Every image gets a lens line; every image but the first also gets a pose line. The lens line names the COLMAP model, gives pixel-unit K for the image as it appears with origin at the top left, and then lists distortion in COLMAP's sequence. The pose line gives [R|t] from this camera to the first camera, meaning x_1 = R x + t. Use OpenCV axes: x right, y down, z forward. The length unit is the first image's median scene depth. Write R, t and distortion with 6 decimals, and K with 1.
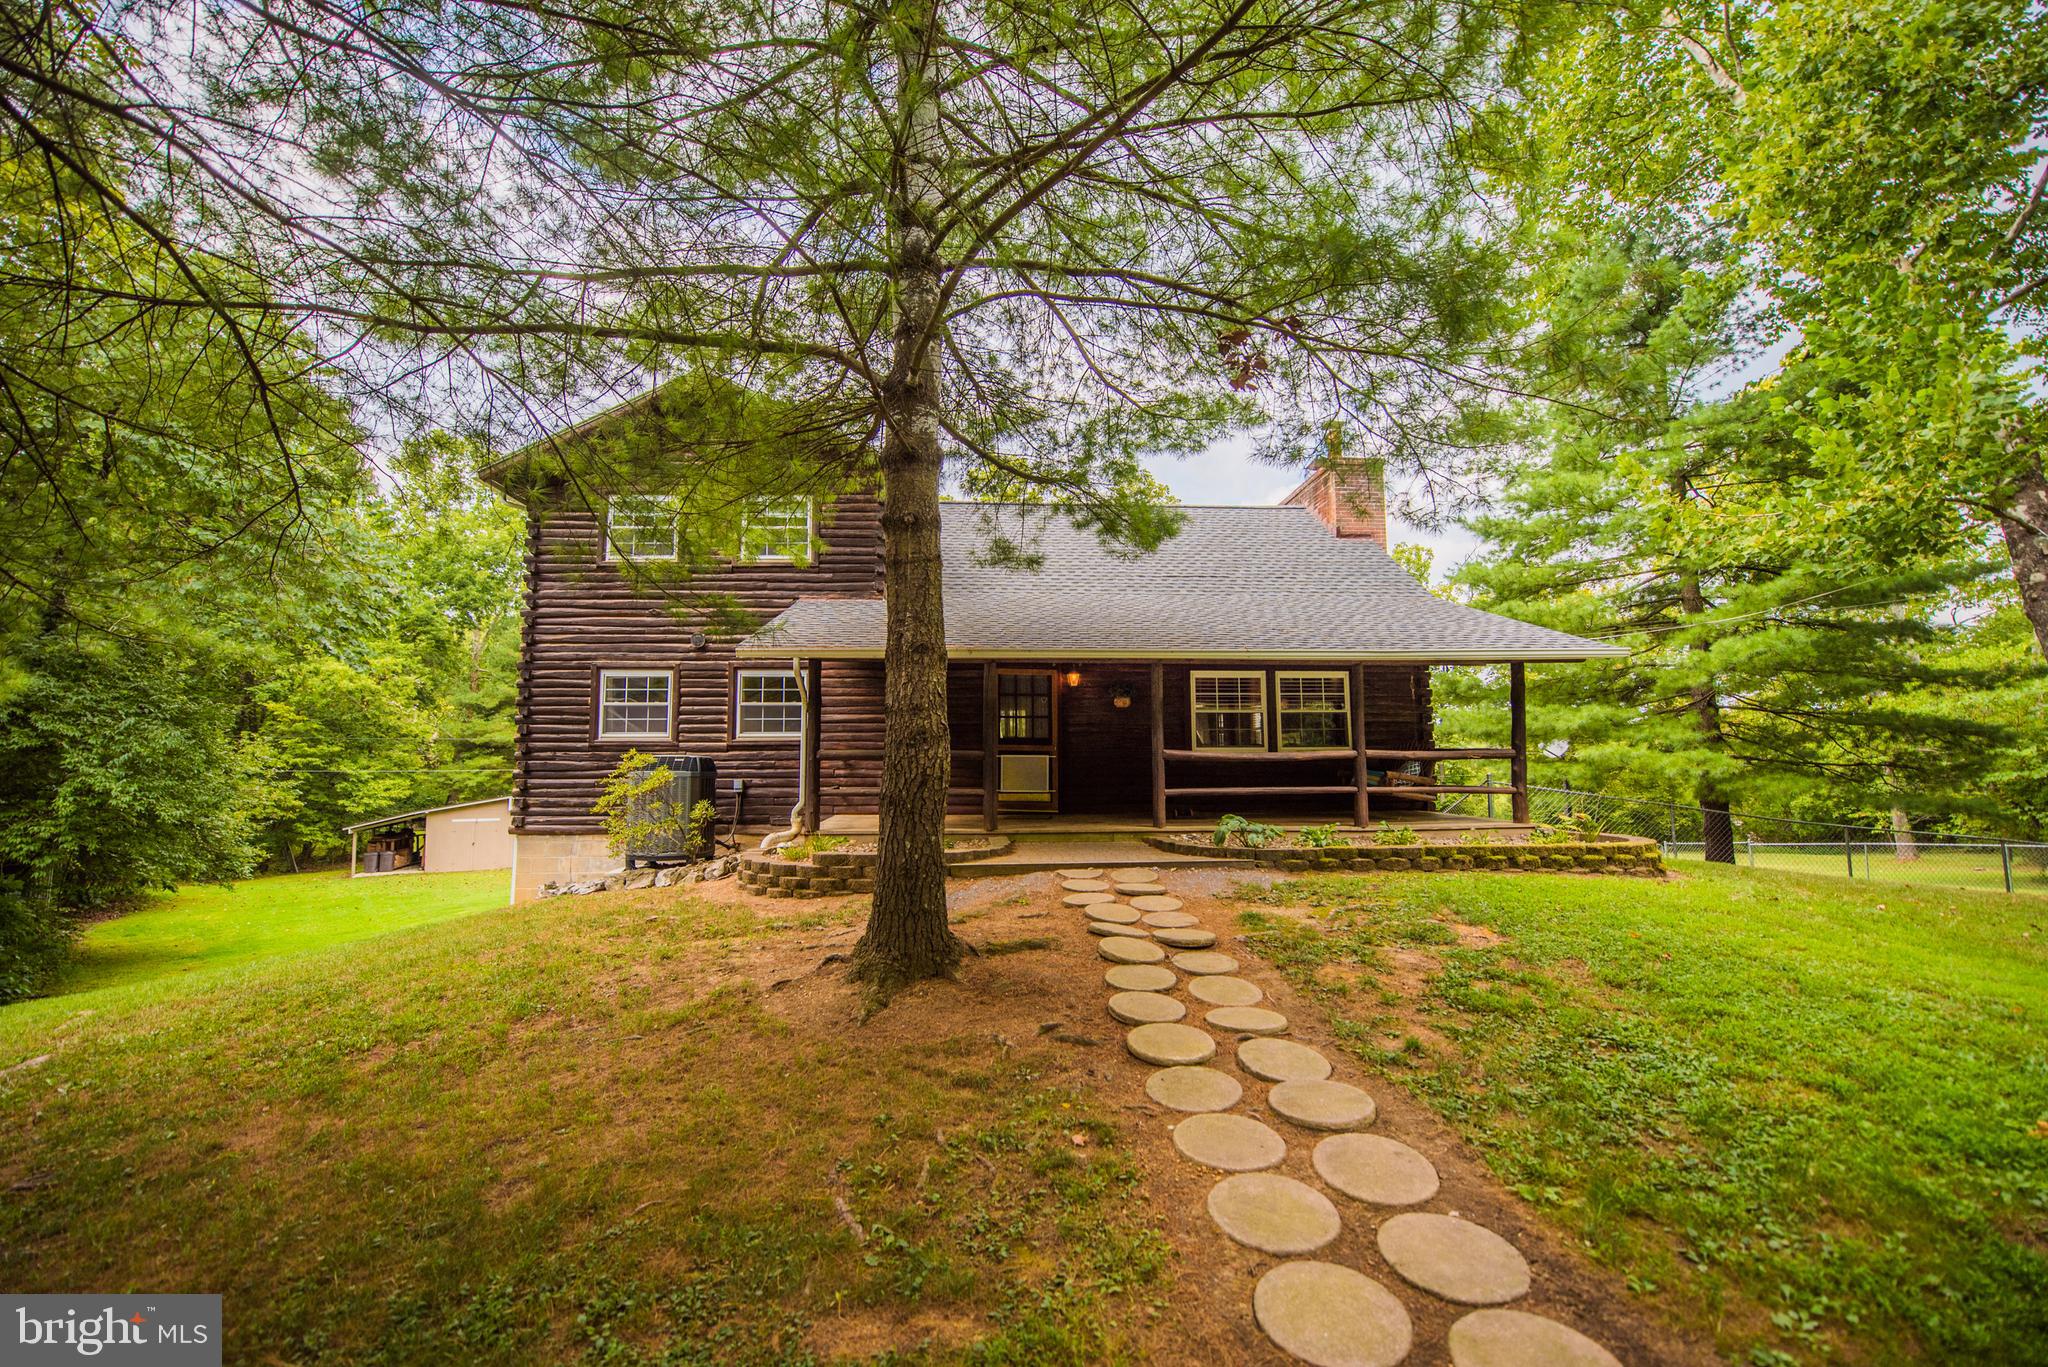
lens RADIAL K [[806.4, 0, 1025.2], [0, 806.4, 686.3], [0, 0, 1]] dist [0.000038, 0.000006]
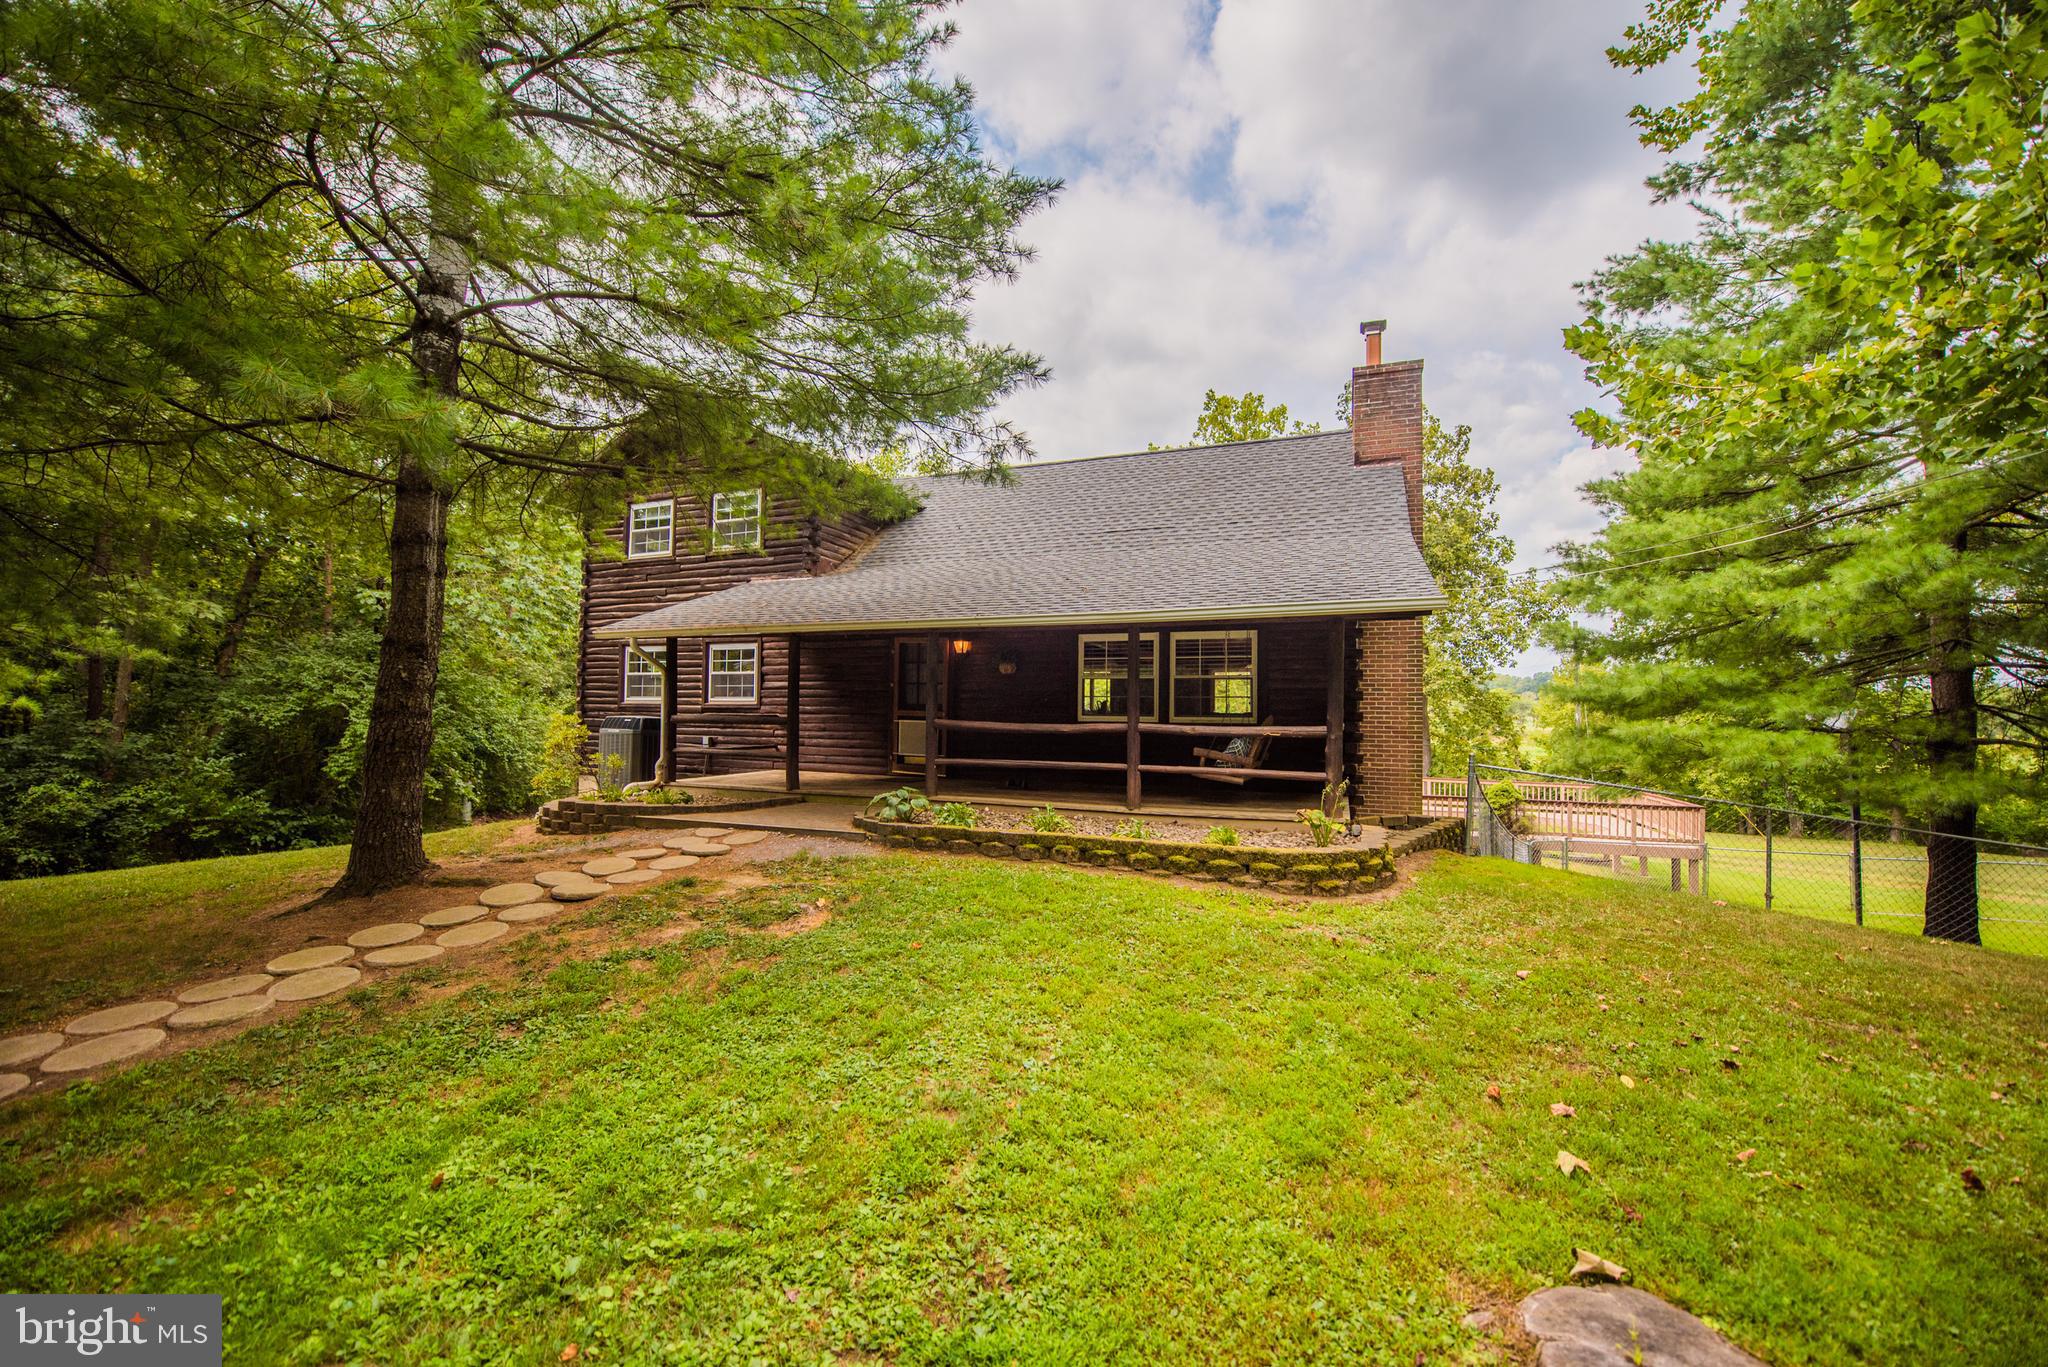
lens RADIAL K [[806.4, 0, 1024.9], [0, 806.4, 682.1], [0, 0, 1]] dist [0.000038, 0.000006]
pose [[0.903739, -0.001800, -0.428079, 0.560526], [0.019246, 0.999151, 0.036429, 0.000663], [0.427650, -0.041161, 0.903007, 0.131605]]
